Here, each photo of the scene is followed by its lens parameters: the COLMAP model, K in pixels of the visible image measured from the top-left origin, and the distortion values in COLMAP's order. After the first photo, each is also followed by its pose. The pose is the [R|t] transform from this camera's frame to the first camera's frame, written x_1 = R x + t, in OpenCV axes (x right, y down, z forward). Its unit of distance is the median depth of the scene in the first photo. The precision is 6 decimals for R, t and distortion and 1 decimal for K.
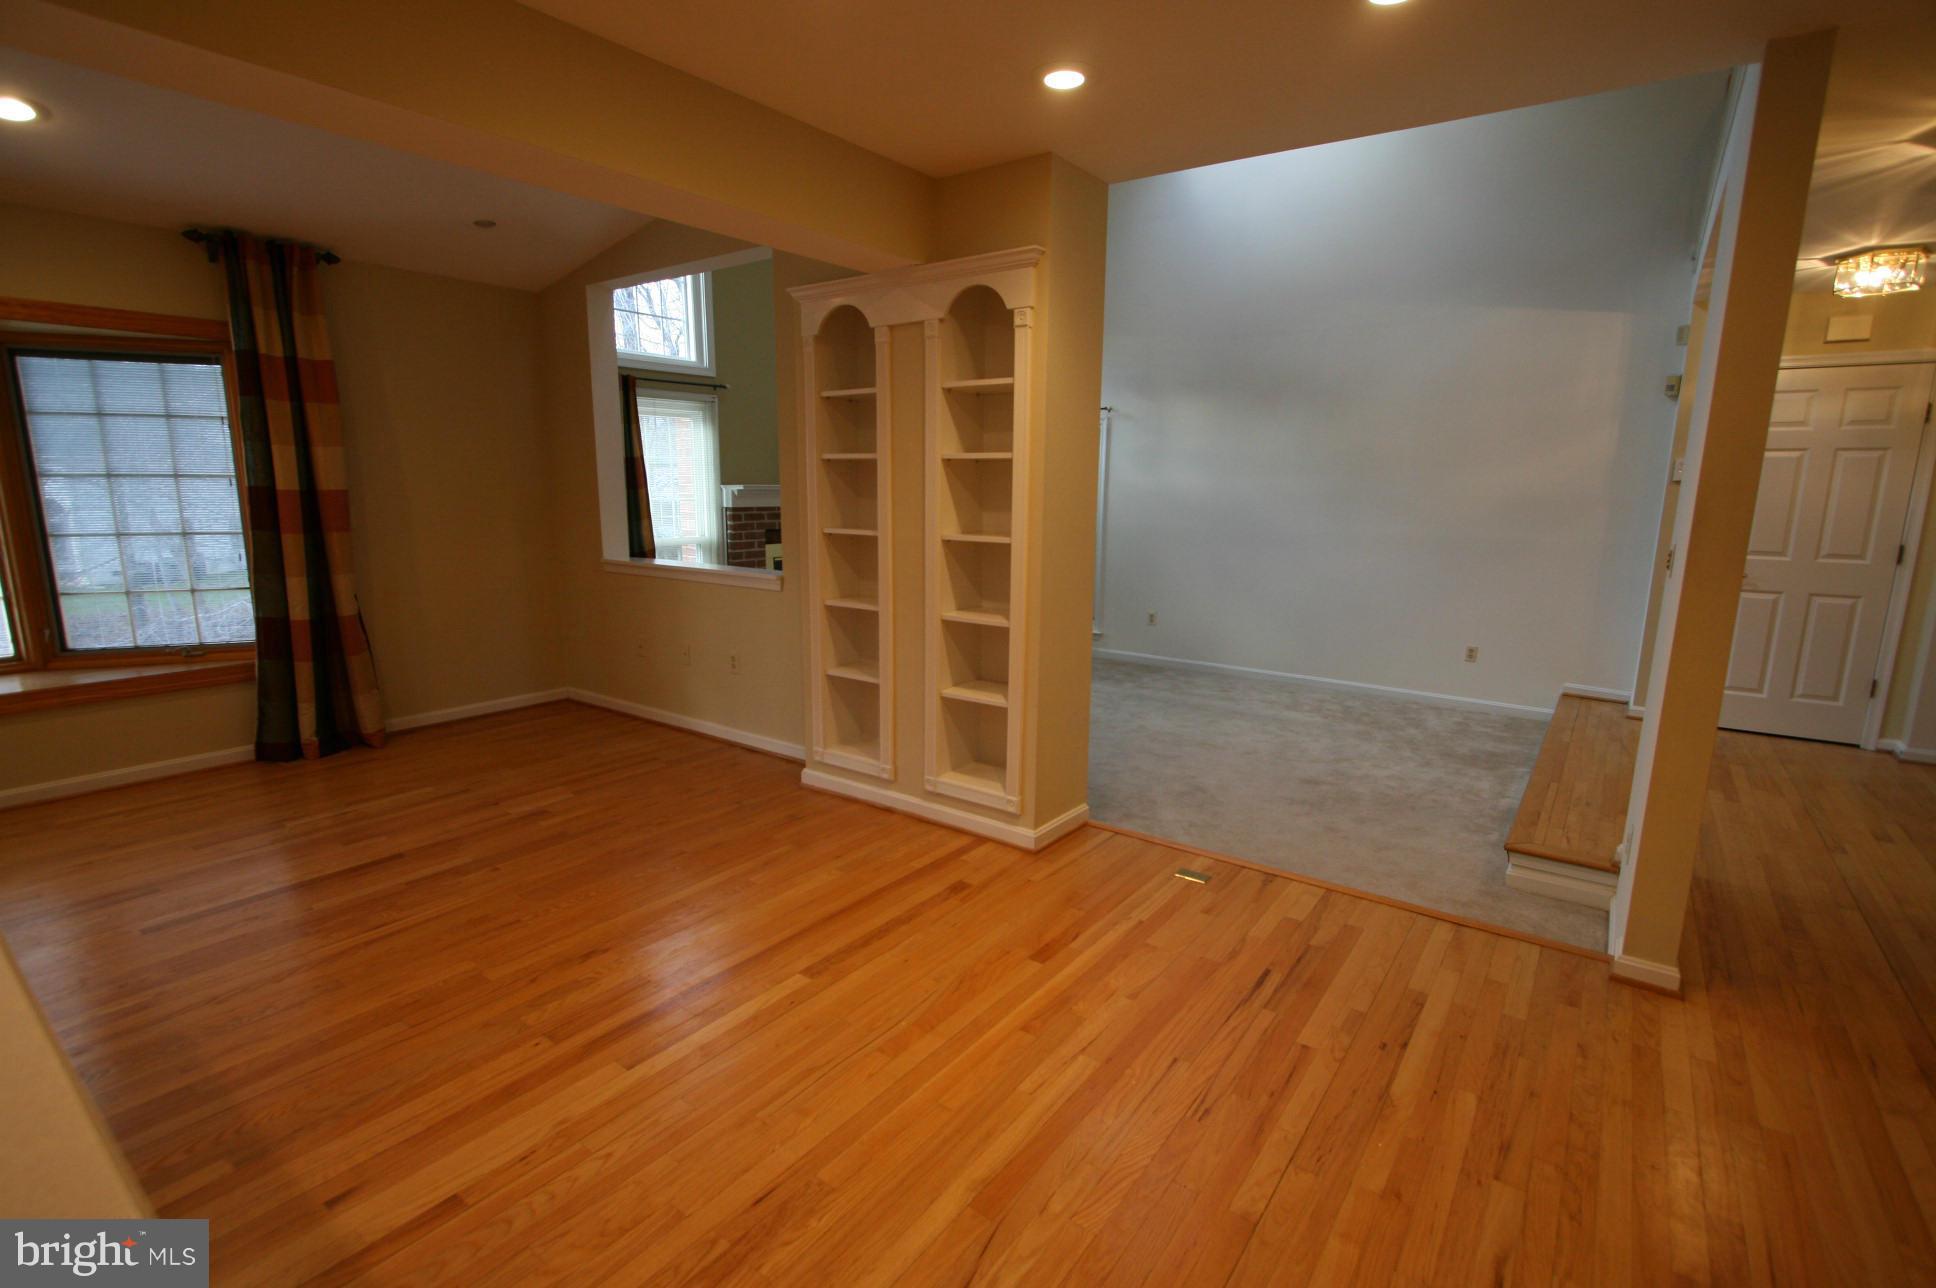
lens RADIAL K [[893.3, 0, 959.1], [0, 893.3, 650.5], [0, 0, 1]] dist [-0.011550, 0.000639]
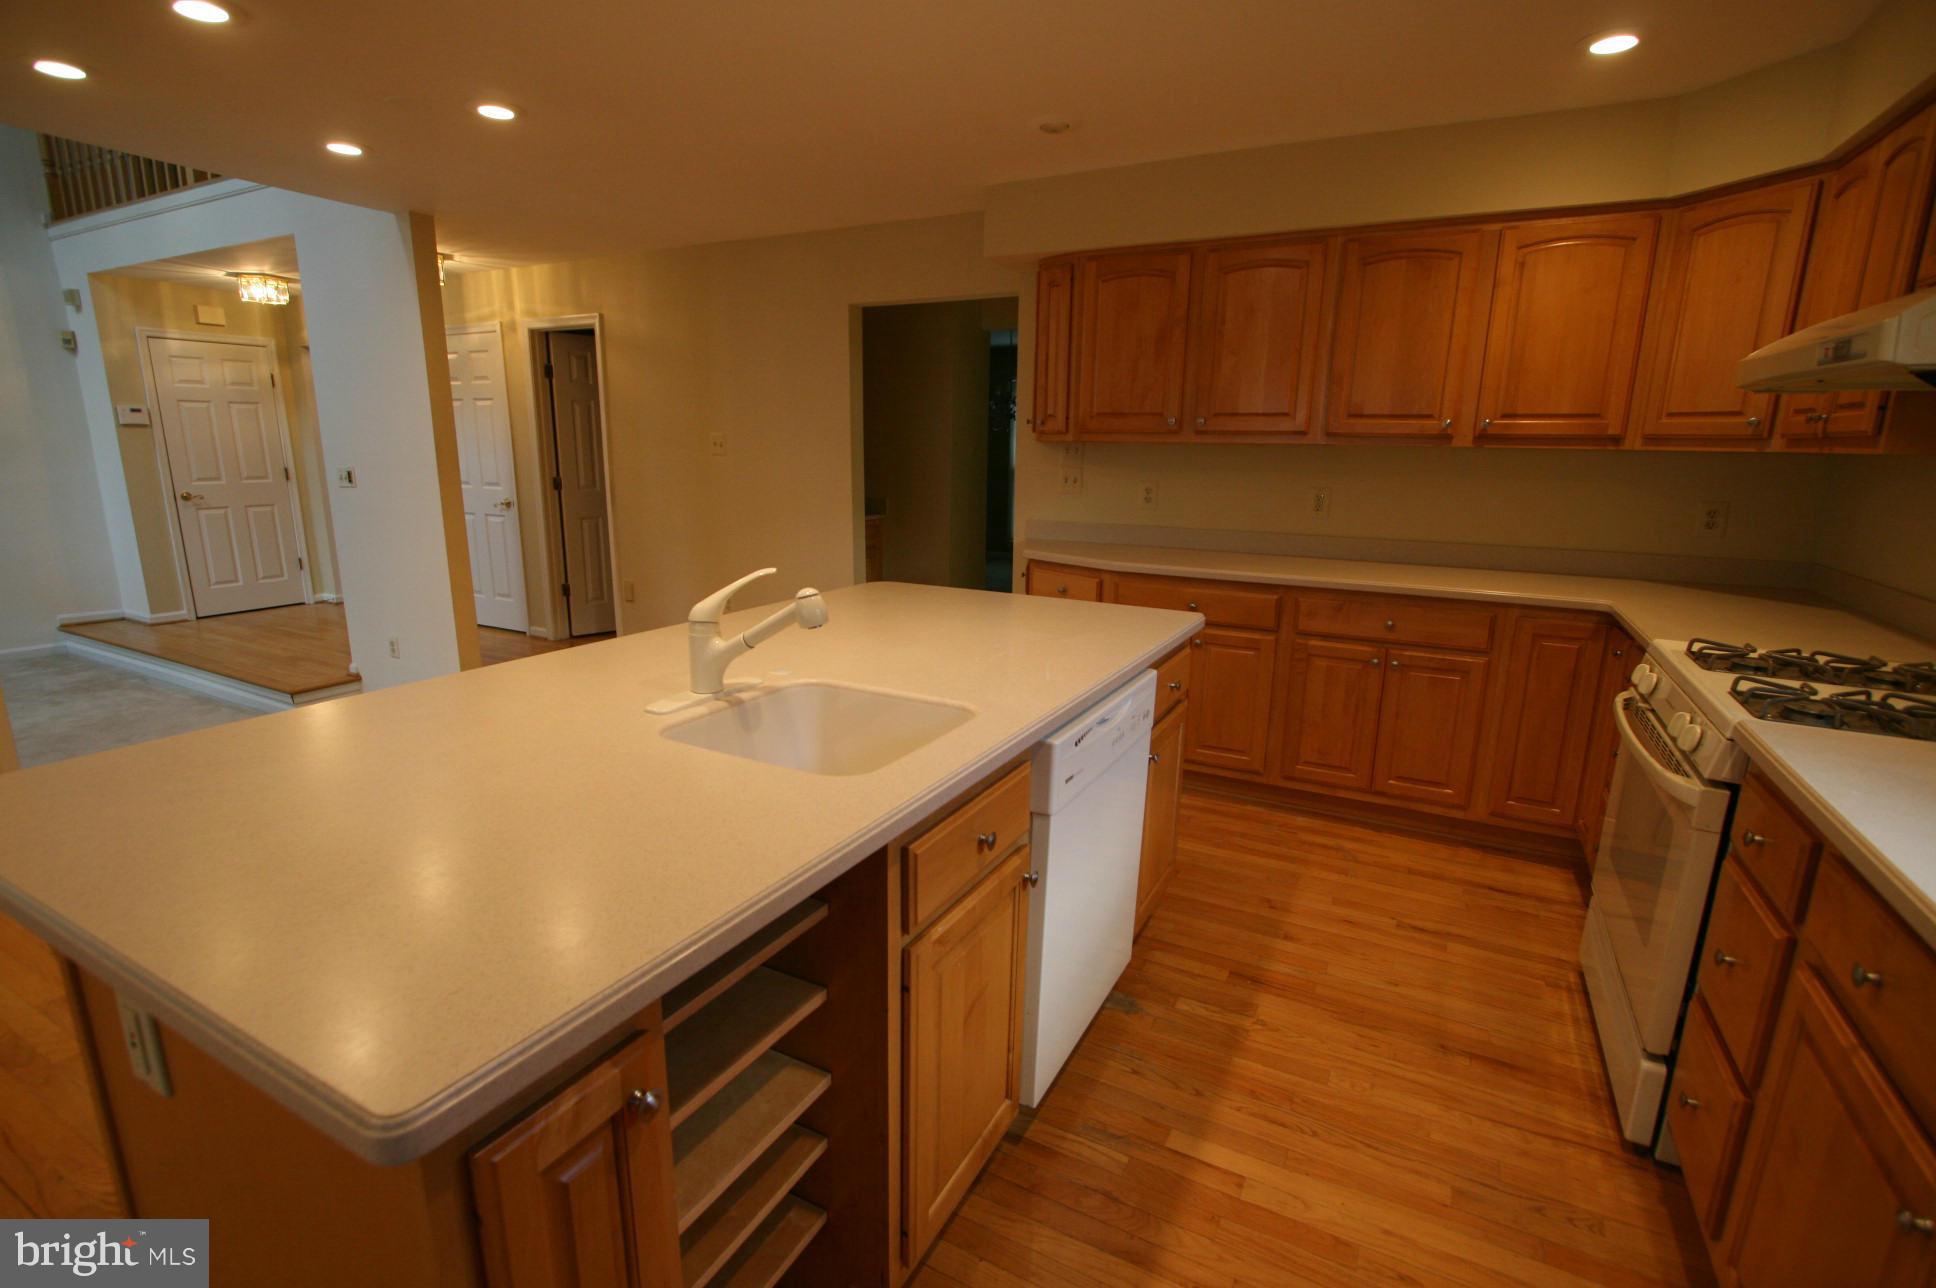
lens RADIAL K [[893.3, 0, 967.6], [0, 893.3, 647.4], [0, 0, 1]] dist [-0.011550, 0.000639]
pose [[-0.152957, -0.233340, 0.960290, -0.778346], [0.169126, 0.951207, 0.258072, -0.024262], [-0.973653, 0.201884, -0.106030, 0.090086]]
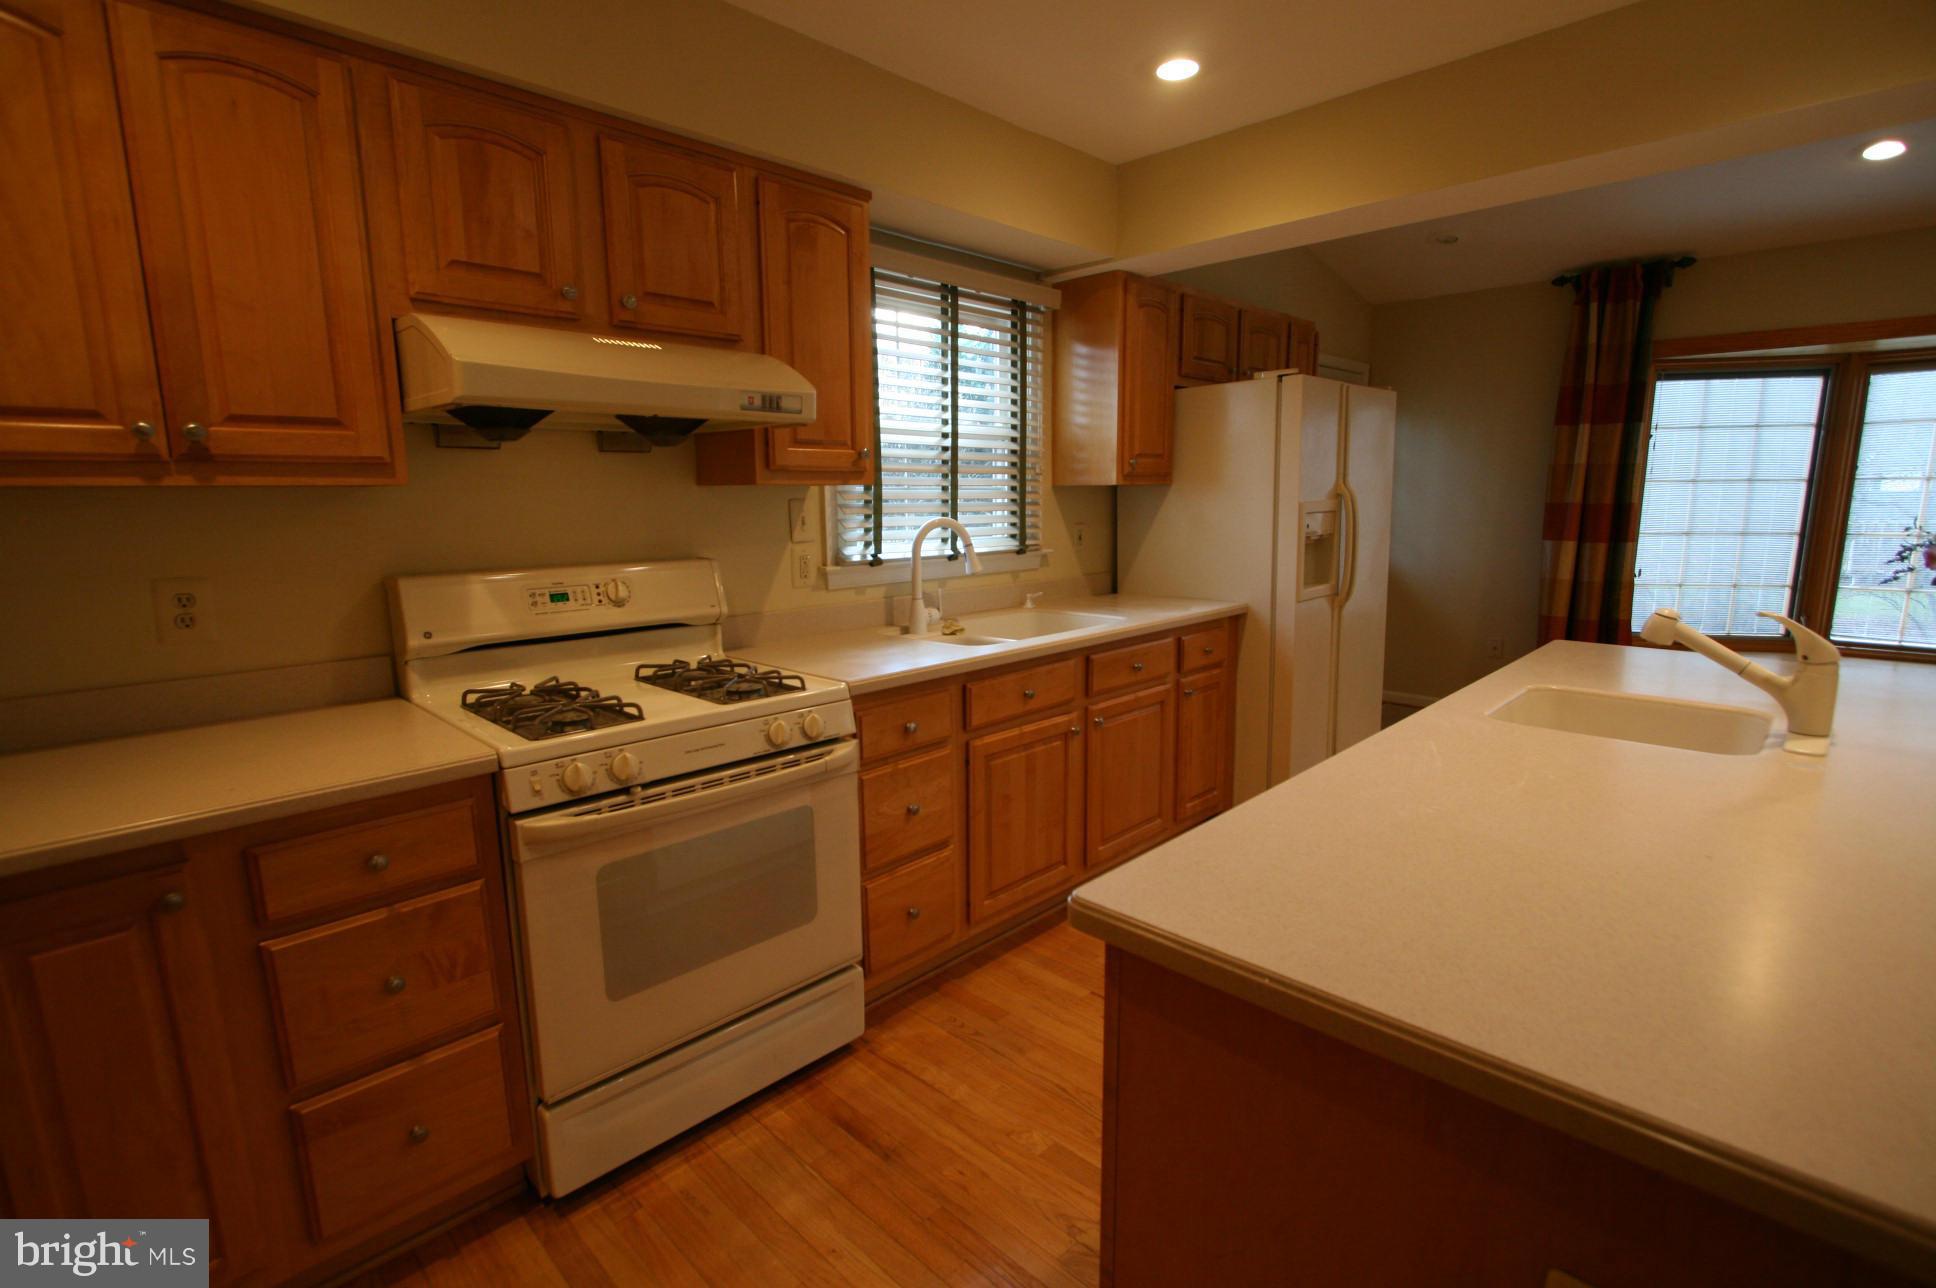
lens RADIAL K [[893.3, 0, 970.8], [0, 893.3, 649.4], [0, 0, 1]] dist [-0.011550, 0.000639]
pose [[-0.138215, 0.165028, -0.976556, 0.033881], [-0.176669, 0.966097, 0.188265, 0.034479], [0.974518, 0.198548, -0.104374, -0.154724]]
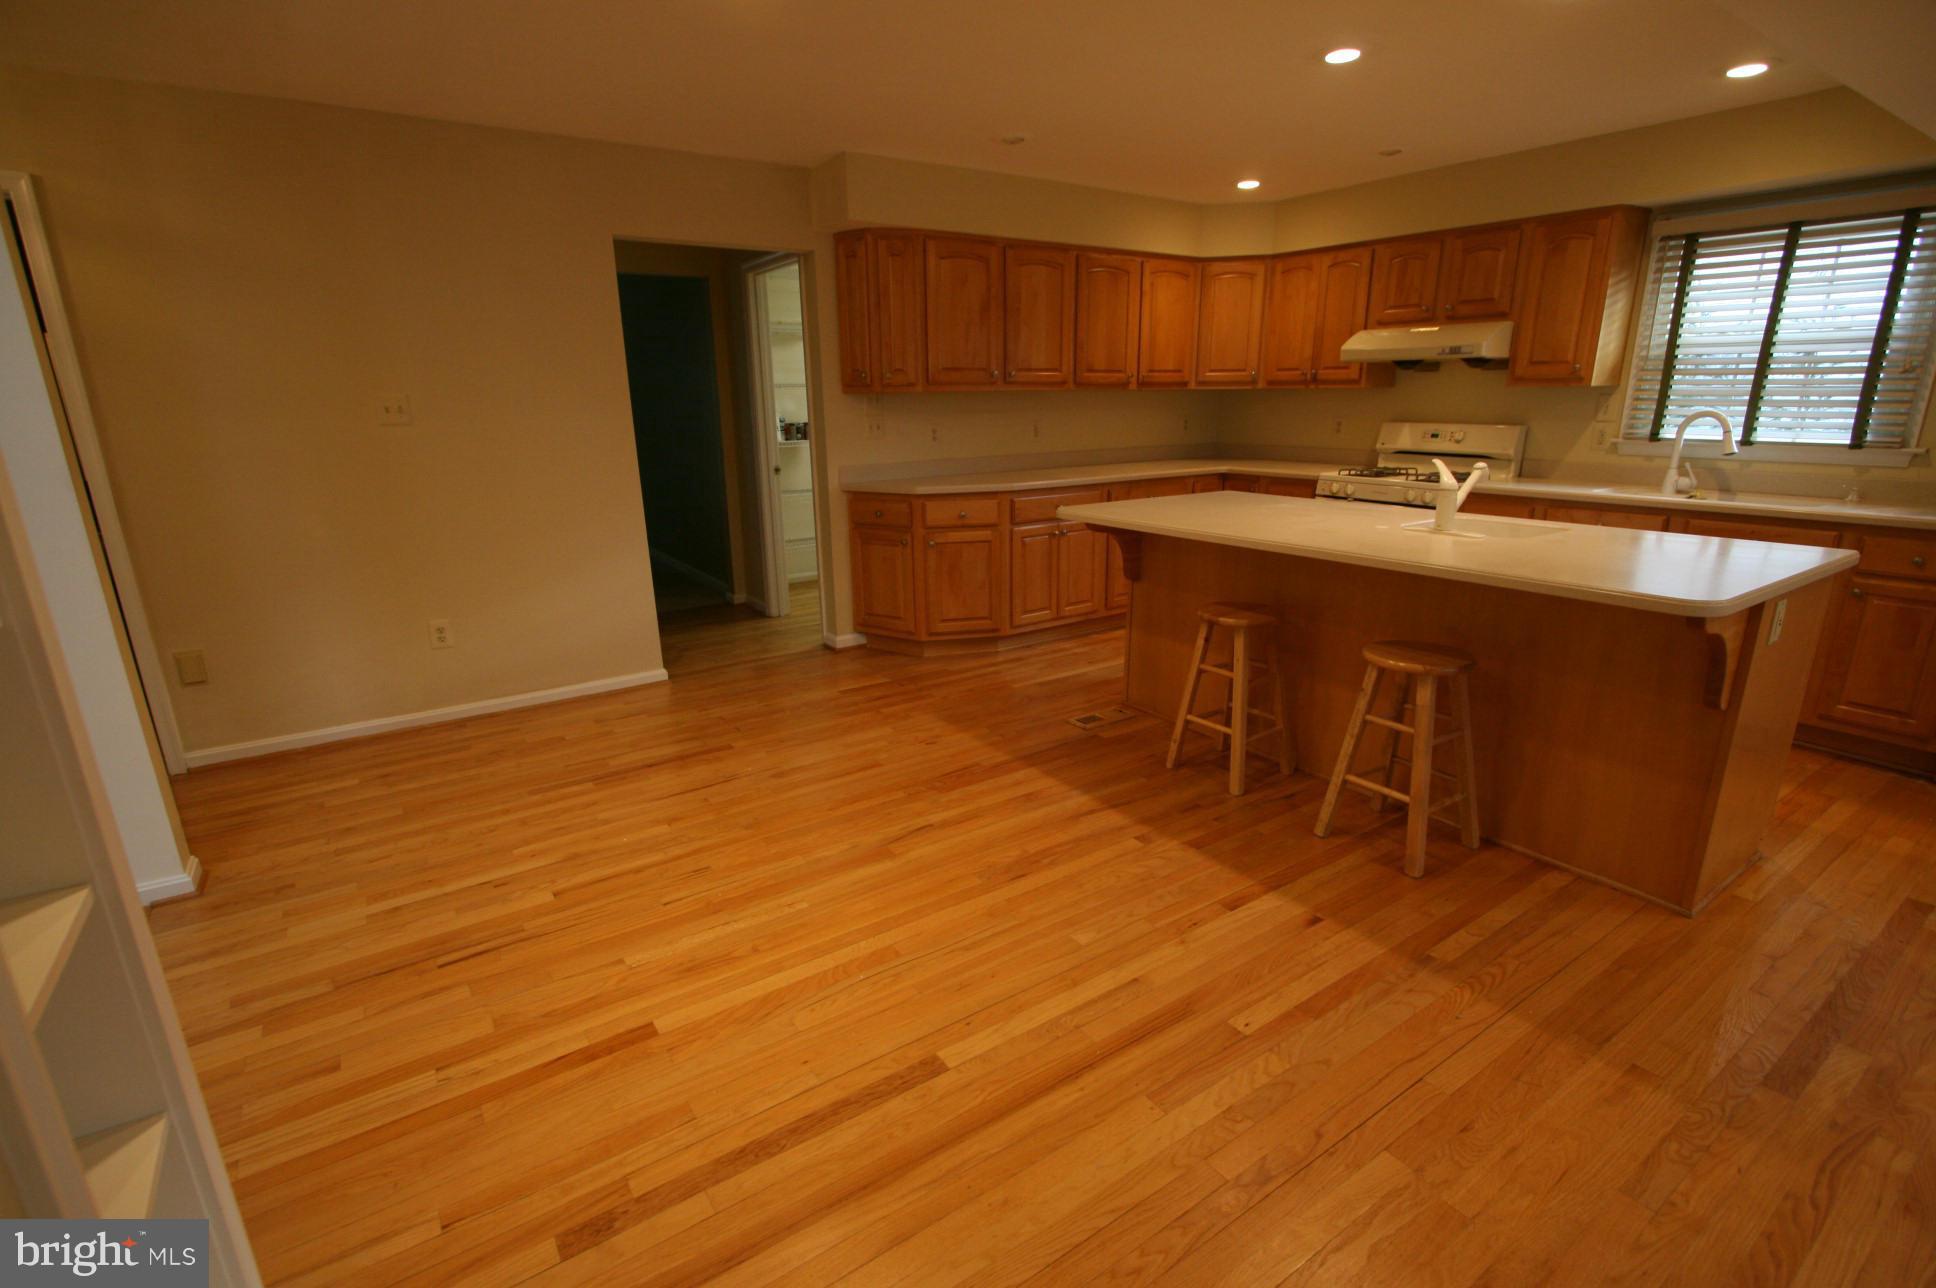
lens RADIAL K [[893.3, 0, 961.9], [0, 893.3, 652.8], [0, 0, 1]] dist [-0.011550, 0.000639]
pose [[-0.945628, -0.089041, 0.312825, -0.248537], [0.063488, 0.892765, 0.446028, -0.177895], [-0.318994, 0.441637, -0.838570, 0.931135]]
